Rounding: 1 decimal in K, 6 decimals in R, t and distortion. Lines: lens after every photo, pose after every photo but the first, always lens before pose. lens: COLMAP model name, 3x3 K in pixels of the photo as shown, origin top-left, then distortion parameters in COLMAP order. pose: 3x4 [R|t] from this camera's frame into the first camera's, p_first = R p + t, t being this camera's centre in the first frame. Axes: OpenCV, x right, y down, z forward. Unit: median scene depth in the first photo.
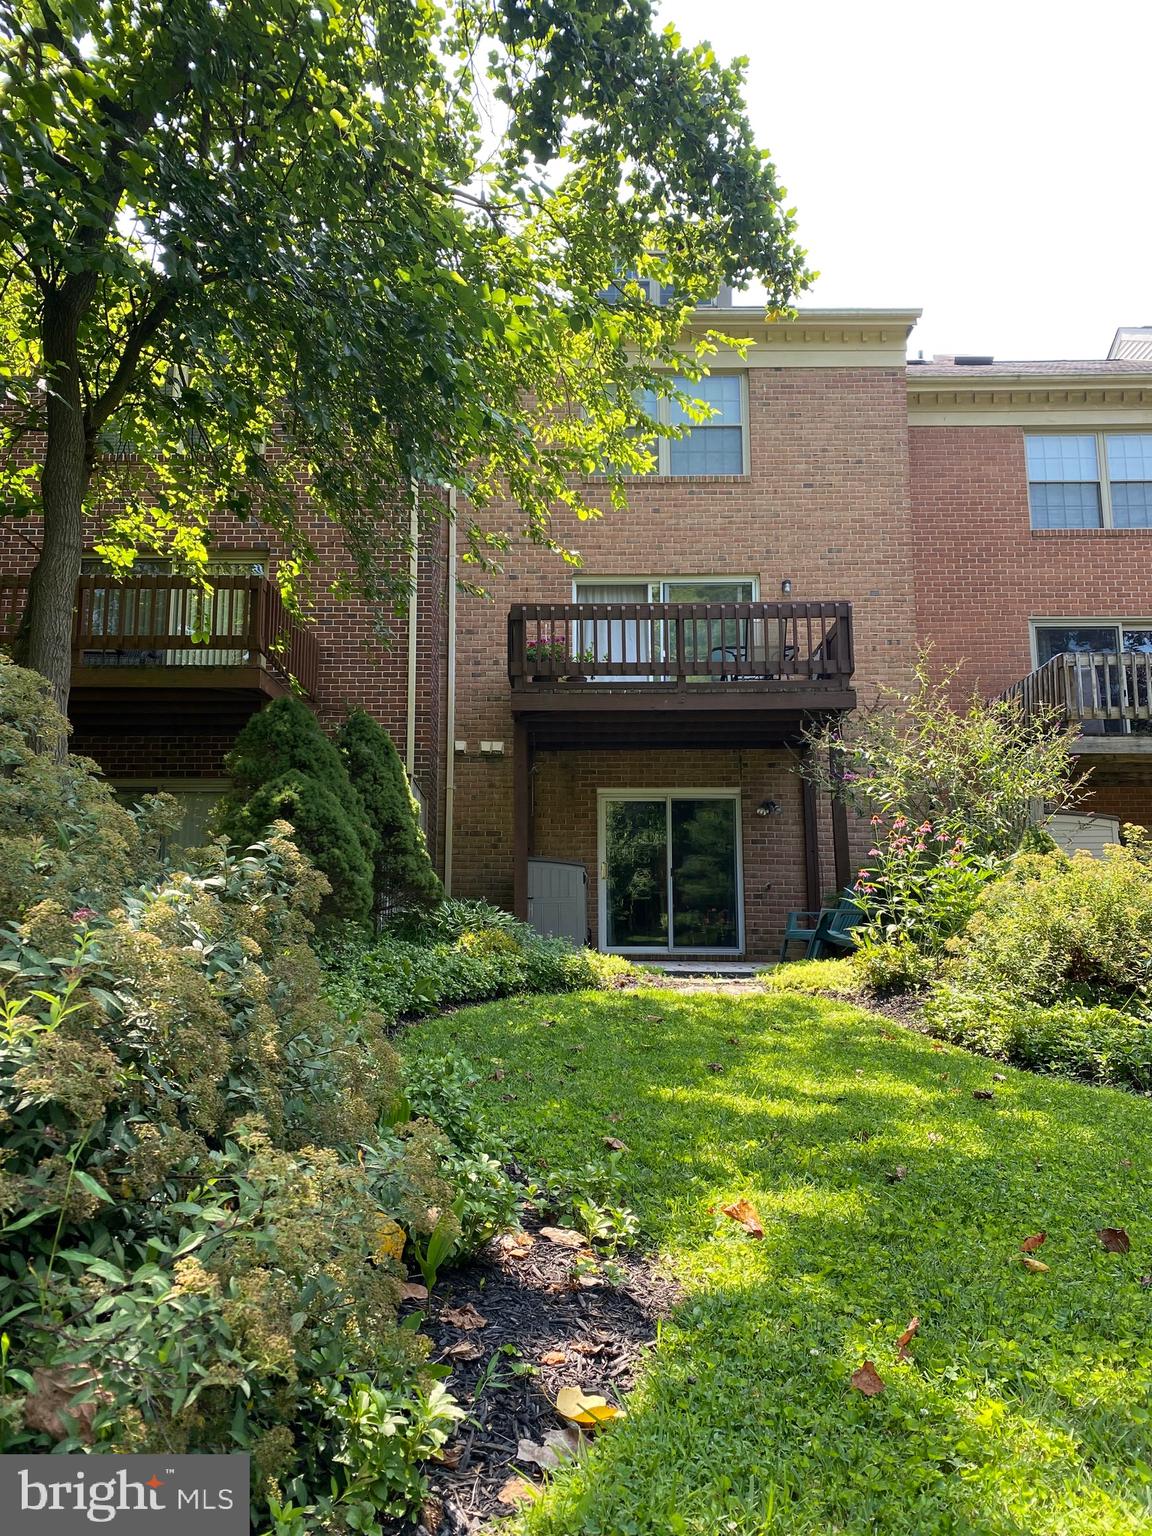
lens RADIAL K [[1178.1, 0, 565.9], [0, 1178.1, 782.9], [0, 0, 1]] dist [-0.007495, 0.011215]
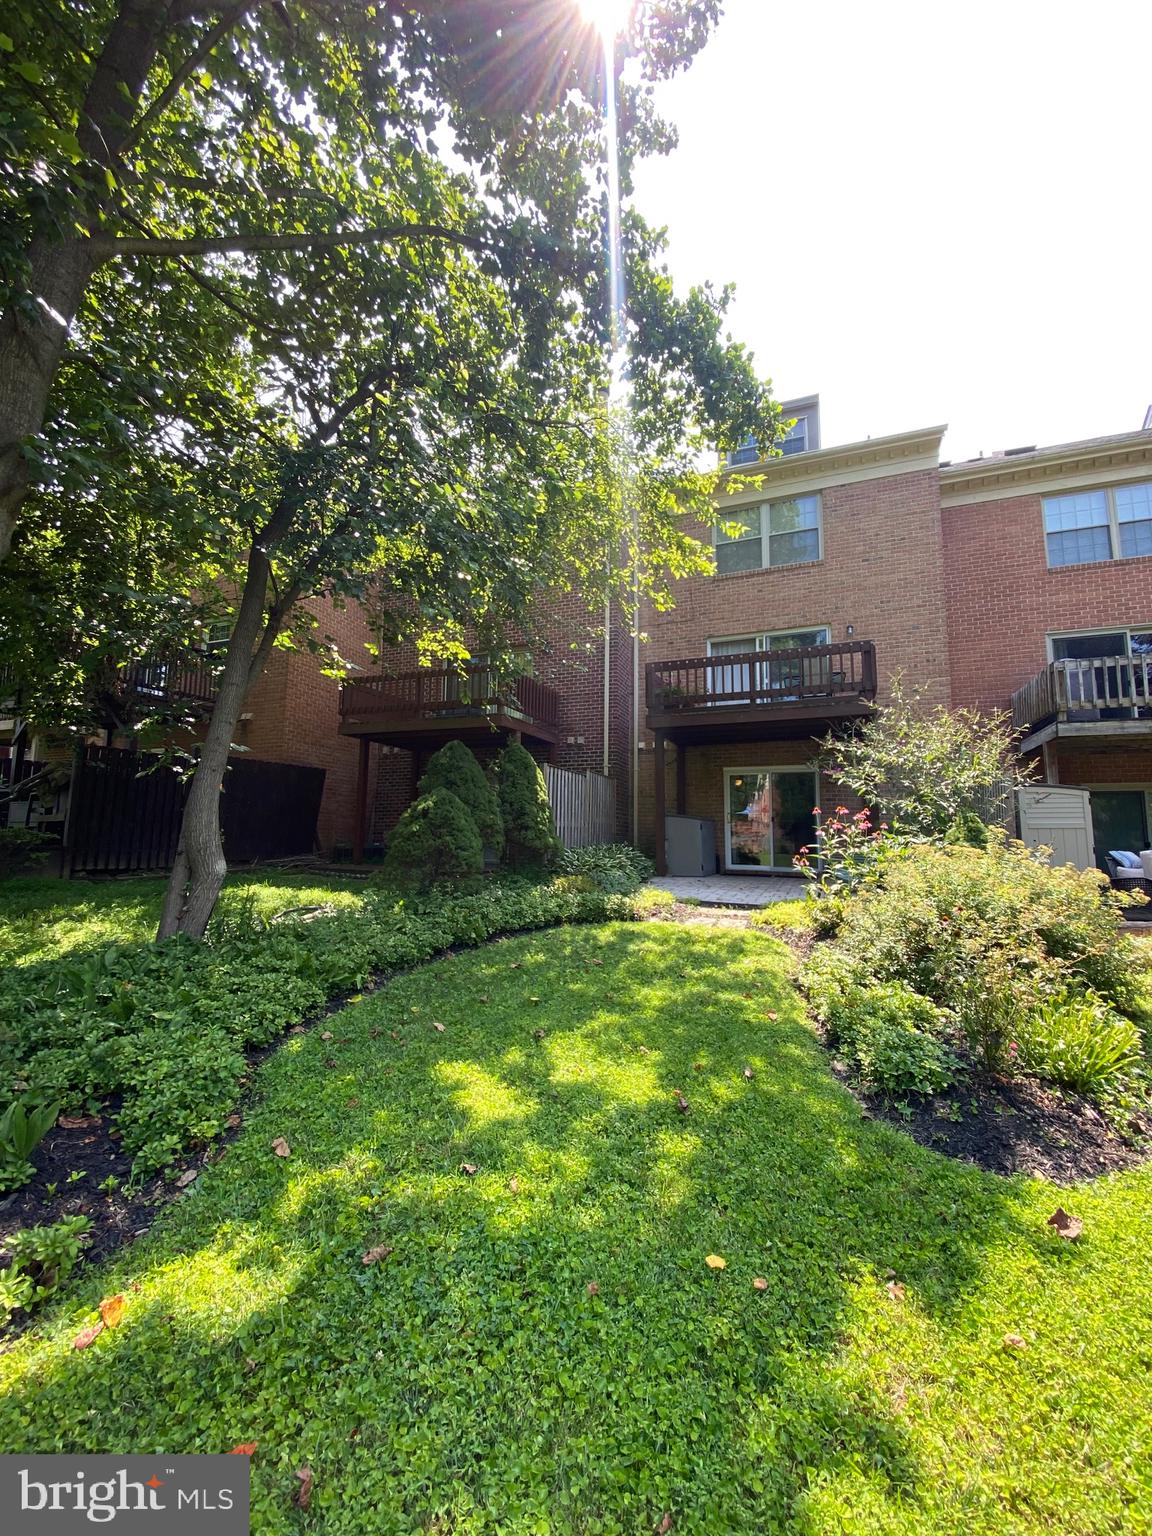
lens RADIAL K [[621.9, 0, 576.0], [0, 621.9, 768.0], [0, 0, 1]] dist [0.017236, -0.027383]
pose [[0.929799, -0.030033, -0.366840, 0.192971], [0.044825, 0.998486, 0.031866, -0.039748], [0.365328, -0.046073, 0.929738, 0.150117]]
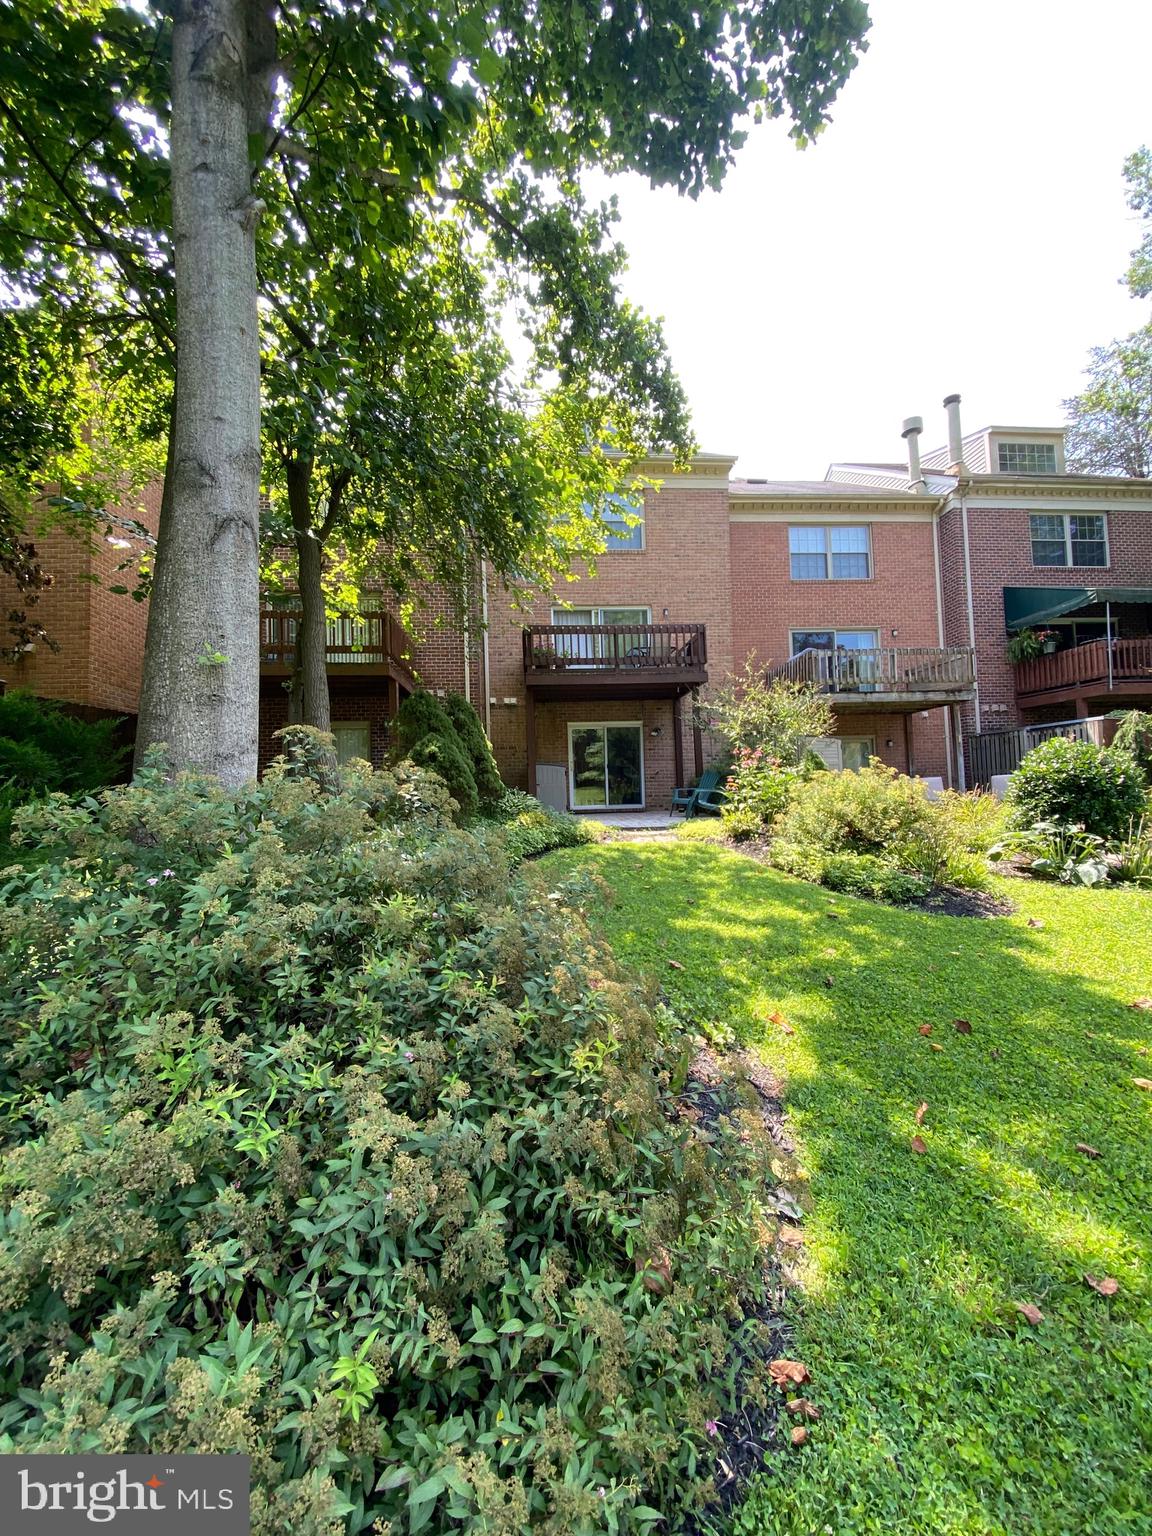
lens RADIAL K [[618.5, 0, 572.0], [0, 618.5, 775.2], [0, 0, 1]] dist [0.001418, -0.019531]
pose [[0.996129, -0.023356, 0.084741, -0.064230], [0.012911, 0.992474, 0.121774, -0.039917], [-0.086948, -0.120209, 0.988934, 0.015162]]
